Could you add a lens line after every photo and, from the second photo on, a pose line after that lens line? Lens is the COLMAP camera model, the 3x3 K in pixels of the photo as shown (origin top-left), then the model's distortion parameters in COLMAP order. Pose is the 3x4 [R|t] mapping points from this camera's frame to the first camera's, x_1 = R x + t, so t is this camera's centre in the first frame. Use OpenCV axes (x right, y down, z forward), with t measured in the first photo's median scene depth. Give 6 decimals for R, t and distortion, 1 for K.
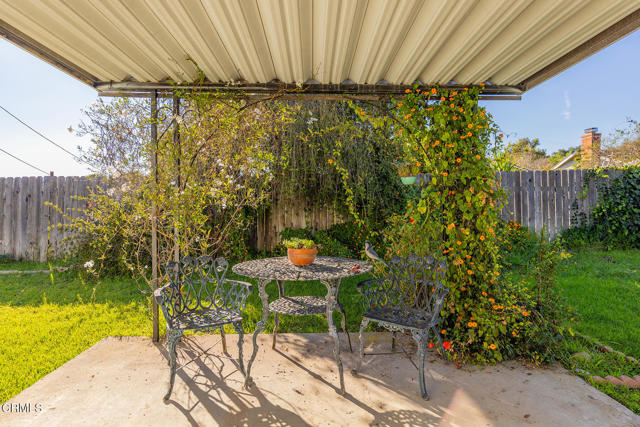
lens RADIAL K [[362.3, 0, 325.1], [0, 362.3, 206.5], [0, 0, 1]] dist [0.000986, 0.000238]
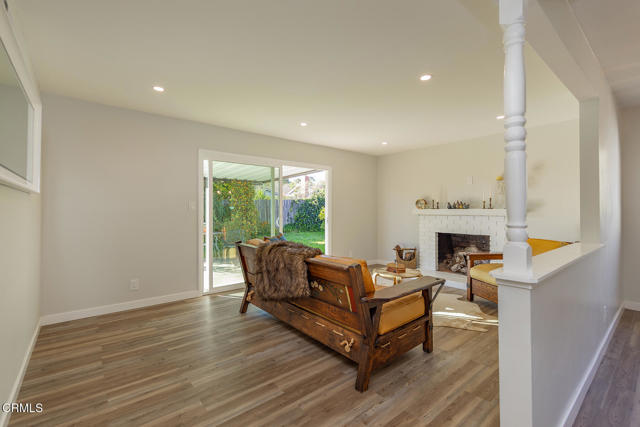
lens RADIAL K [[287.2, 0, 320.9], [0, 287.2, 209.1], [0, 0, 1]] dist [0.001348, 0.000285]
pose [[0.793938, 0.009524, 0.607924, -0.727046], [0.001088, 0.999853, -0.017084, -0.014607], [-0.607998, 0.014224, 0.793811, -1.589100]]
